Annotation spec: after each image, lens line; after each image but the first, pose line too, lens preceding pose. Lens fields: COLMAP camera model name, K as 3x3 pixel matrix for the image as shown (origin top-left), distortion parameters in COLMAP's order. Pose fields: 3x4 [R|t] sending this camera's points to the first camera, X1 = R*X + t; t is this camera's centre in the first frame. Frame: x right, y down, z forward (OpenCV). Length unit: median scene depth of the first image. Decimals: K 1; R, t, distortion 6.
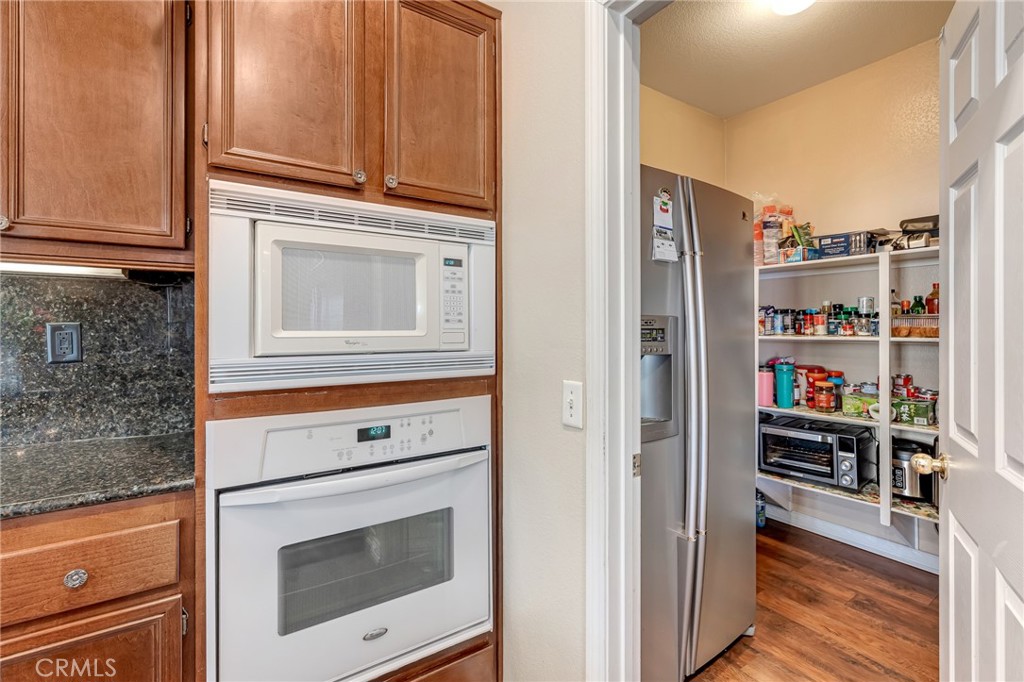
lens RADIAL K [[450.4, 0, 516.2], [0, 450.4, 327.1], [0, 0, 1]] dist [-0.001618, 0.000388]
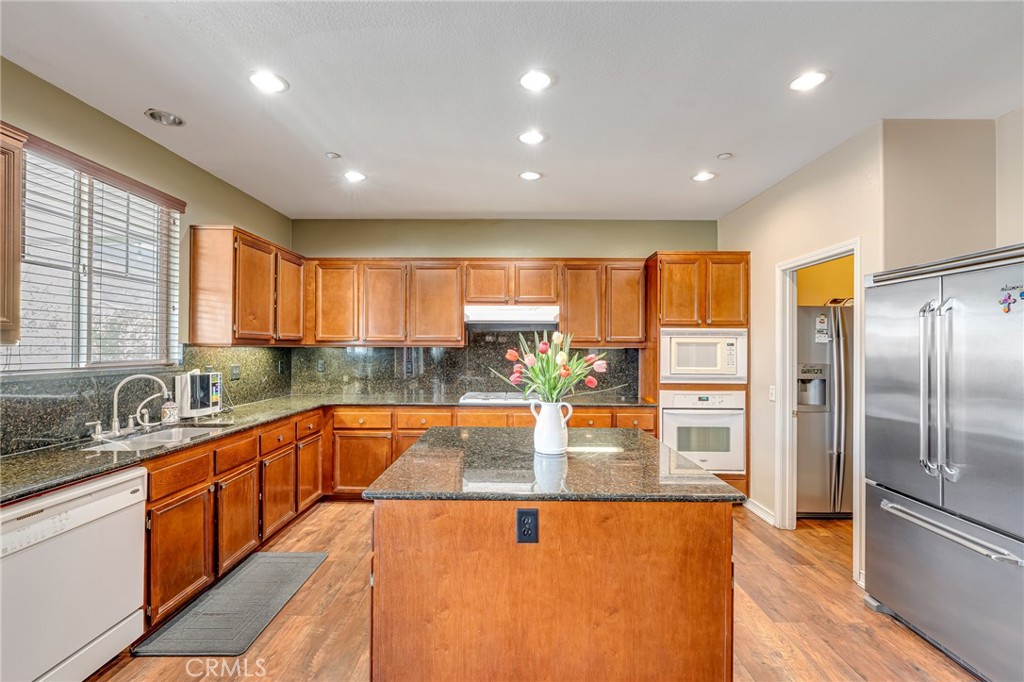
lens RADIAL K [[450.4, 0, 511.1], [0, 450.4, 343.9], [0, 0, 1]] dist [-0.001618, 0.000388]
pose [[0.812113, 0.000822, -0.583499, 0.428770], [-0.000622, 1.000000, 0.000543, -0.154141], [0.583499, -0.000078, 0.812114, -2.316422]]
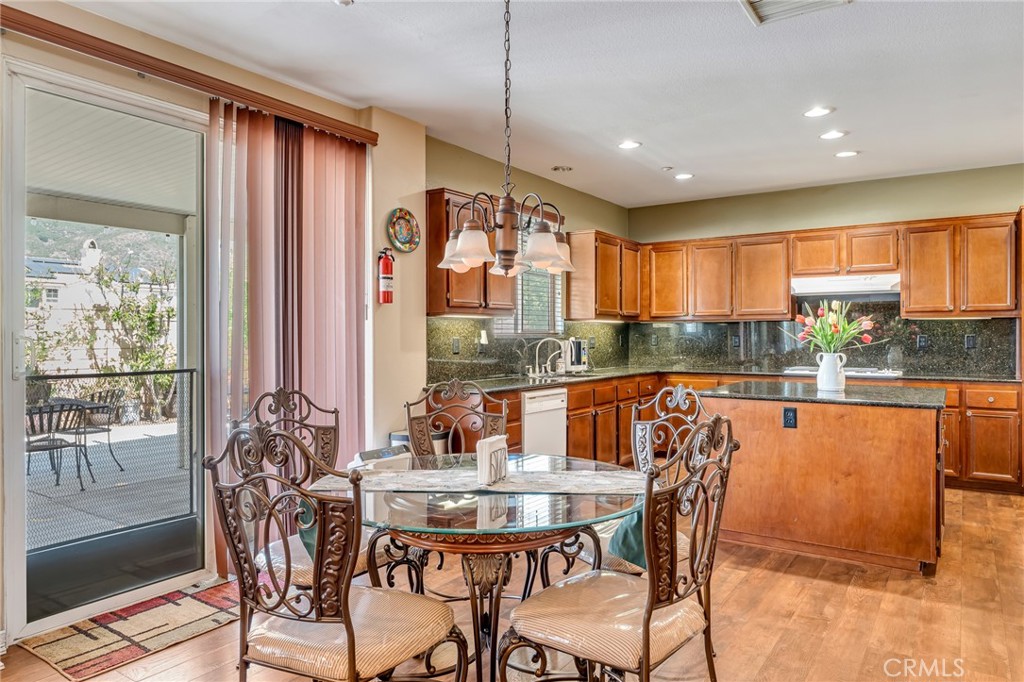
lens RADIAL K [[666.7, 0, 508.5], [0, 666.7, 340.3], [0, 0, 1]] dist [-0.002207, 0.000507]
pose [[0.353100, 0.008085, -0.935551, 2.115256], [0.009931, 0.999874, 0.012389, -0.057790], [0.935533, -0.013666, 0.352975, -3.541418]]
